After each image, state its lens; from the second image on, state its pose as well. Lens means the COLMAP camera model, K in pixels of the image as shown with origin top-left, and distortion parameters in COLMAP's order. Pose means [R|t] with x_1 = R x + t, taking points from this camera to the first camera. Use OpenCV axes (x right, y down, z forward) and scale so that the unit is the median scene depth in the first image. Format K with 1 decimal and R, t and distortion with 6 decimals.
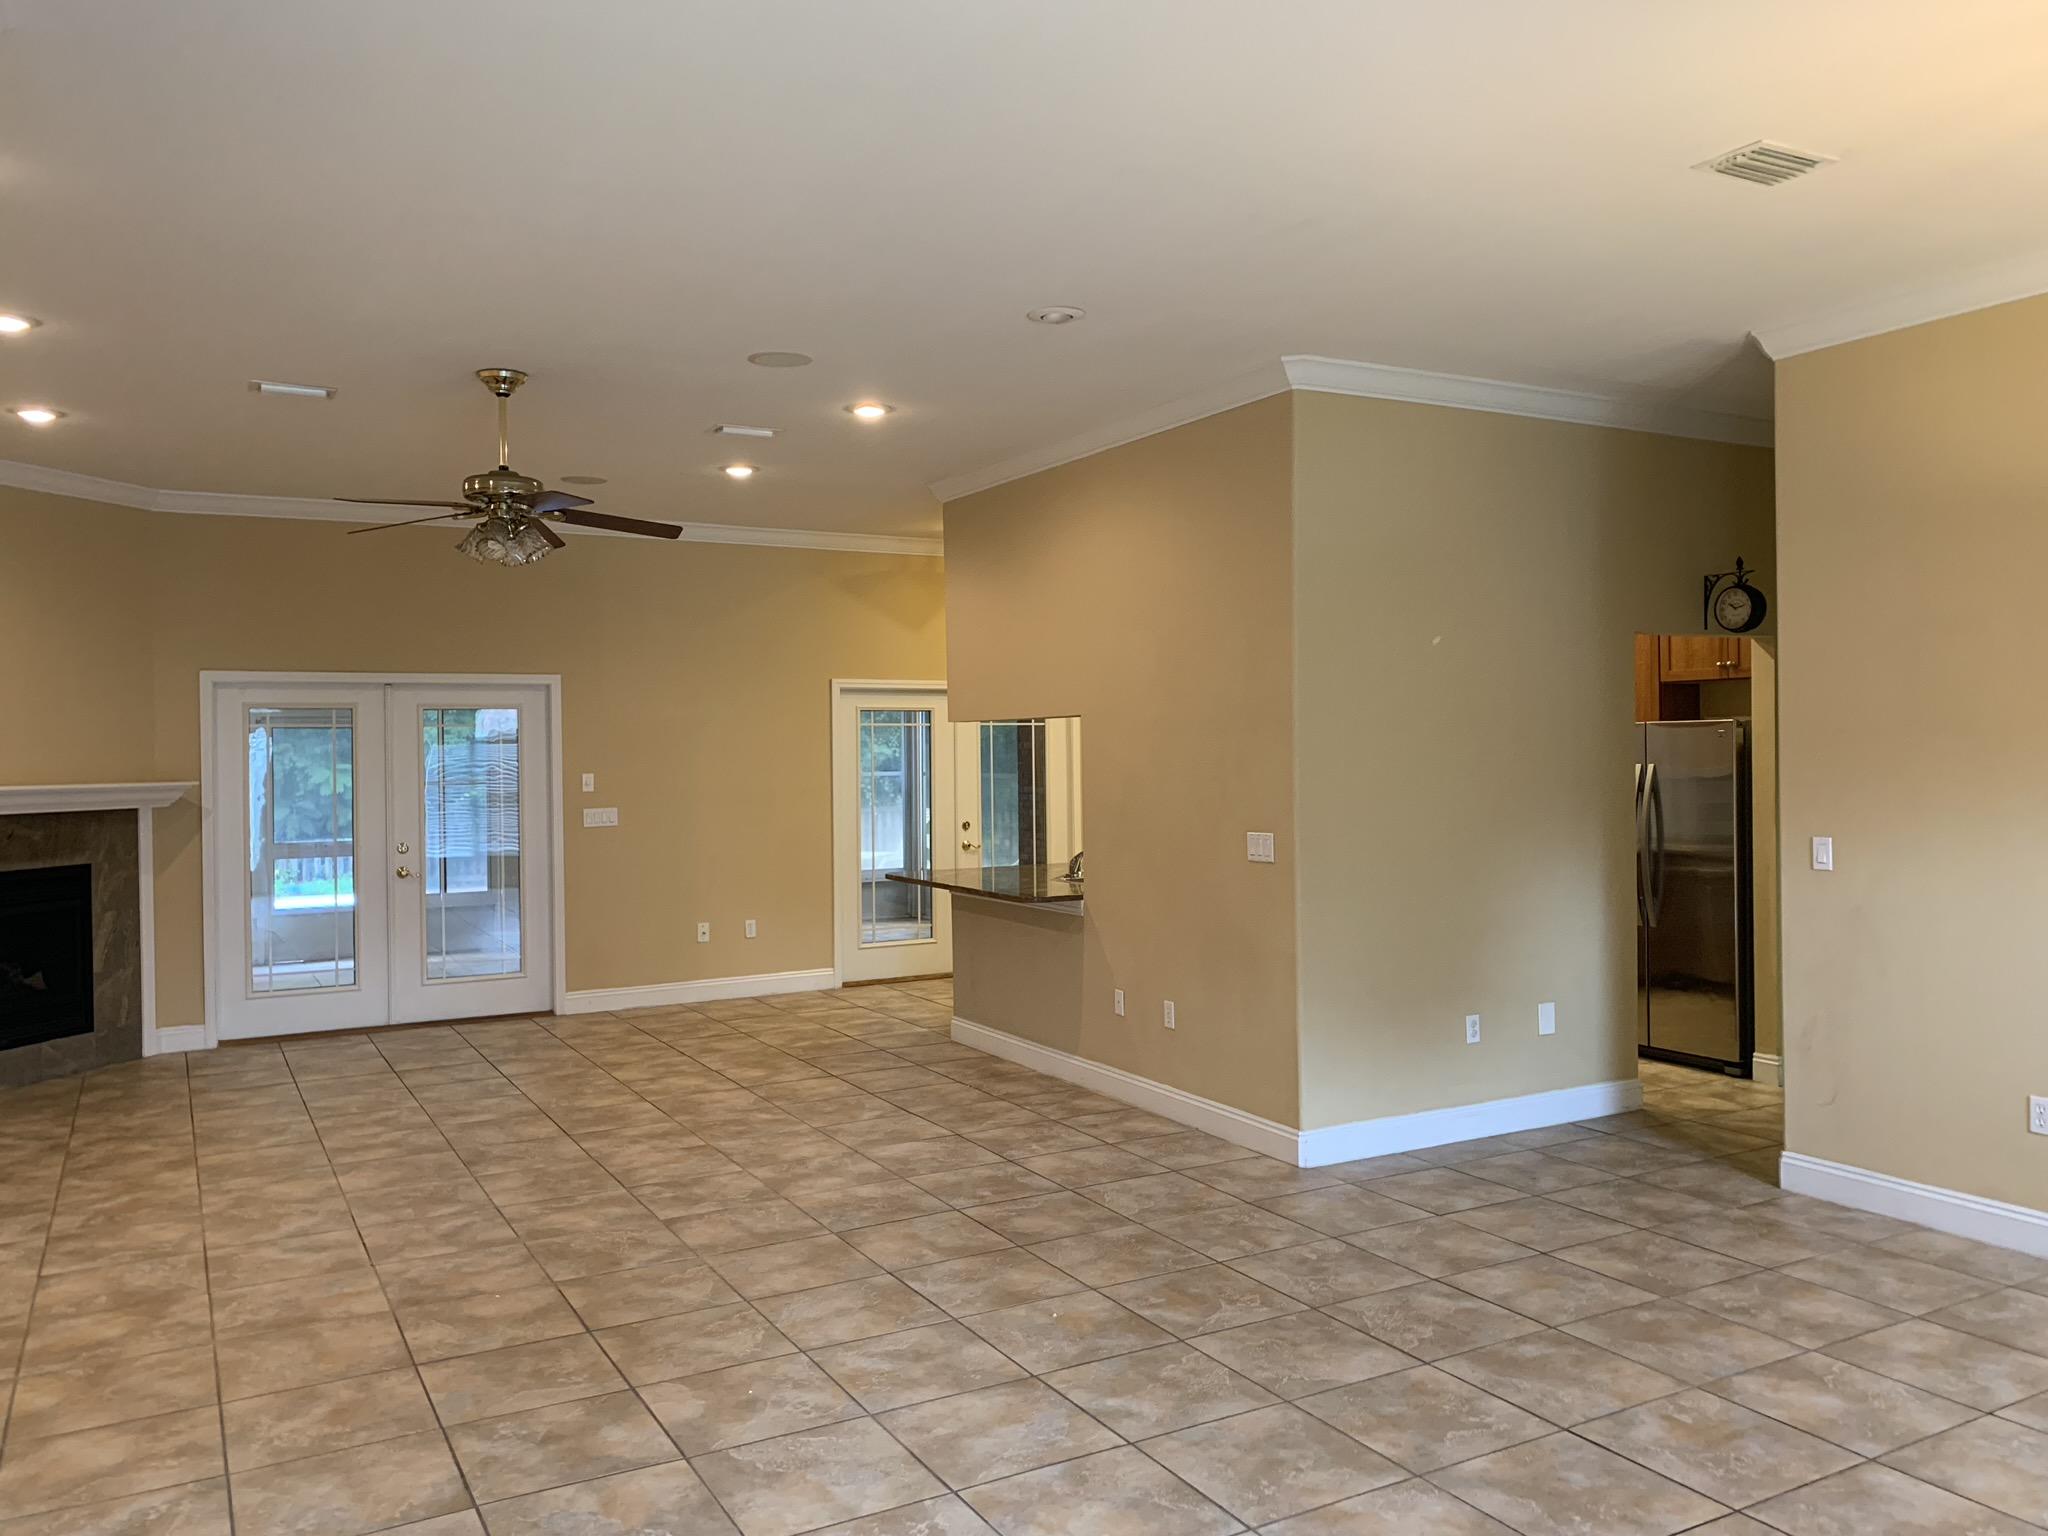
lens RADIAL K [[1561.6, 0, 1036.3], [0, 1561.6, 766.9], [0, 0, 1]] dist [0.036930, -0.033986]
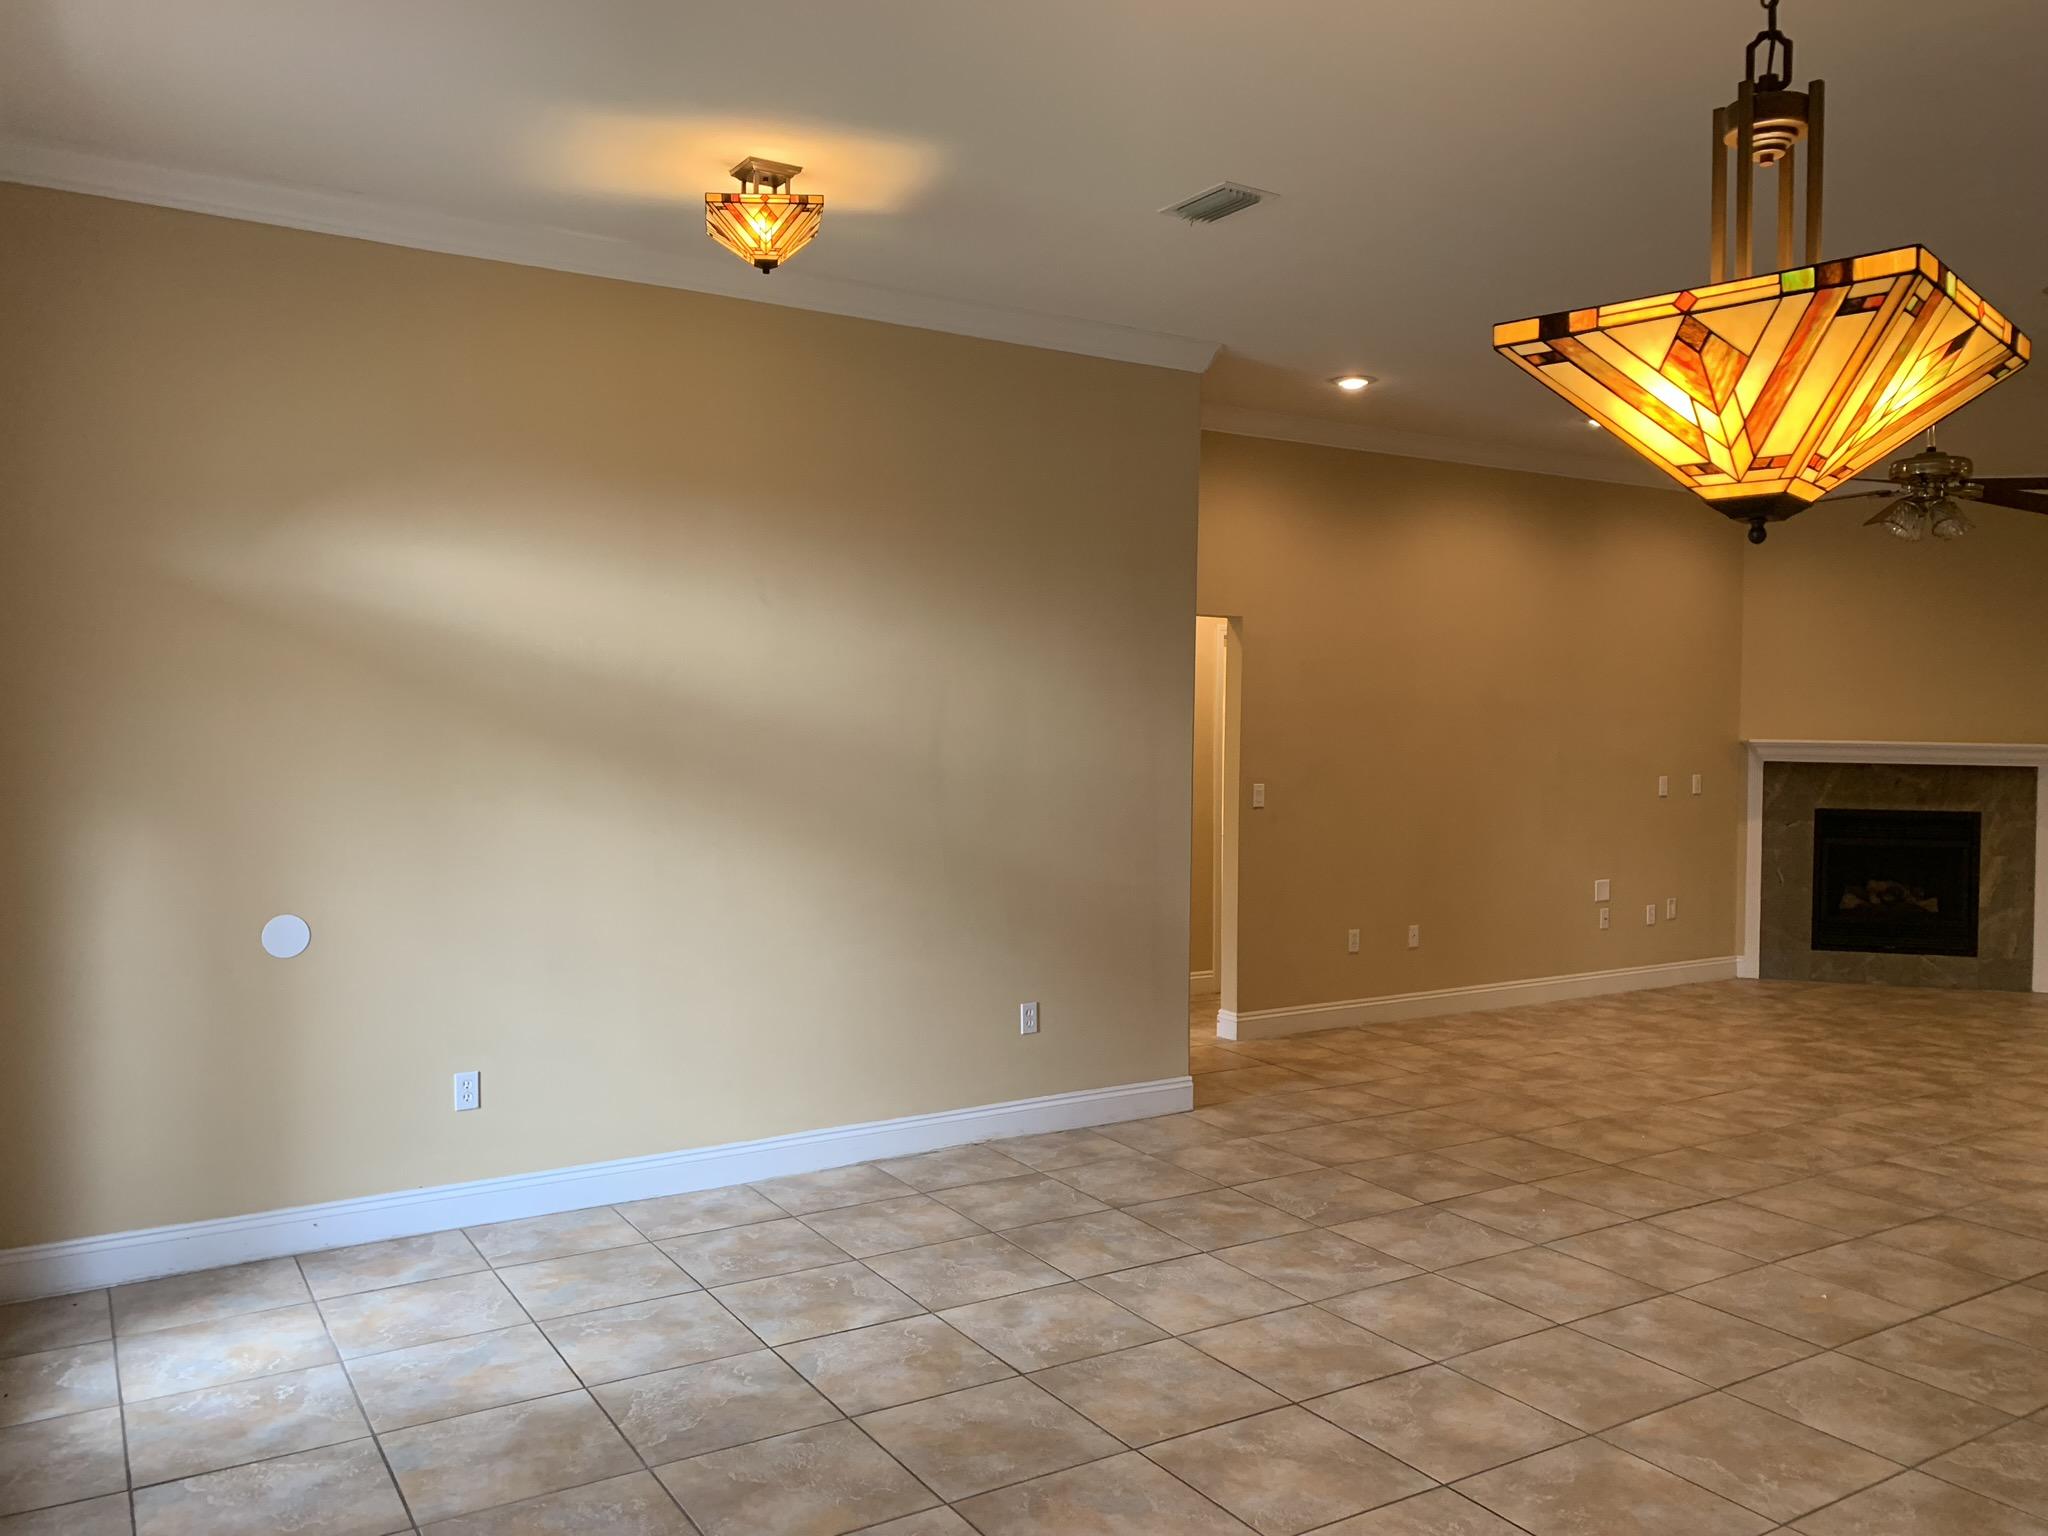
lens RADIAL K [[1561.6, 0, 1055.1], [0, 1561.6, 753.1], [0, 0, 1]] dist [0.036930, -0.033986]
pose [[0.064028, 0.035079, -0.997331, 0.706388], [-0.025857, 0.999105, 0.033482, -0.004062], [0.997613, 0.023644, 0.064877, 0.343283]]
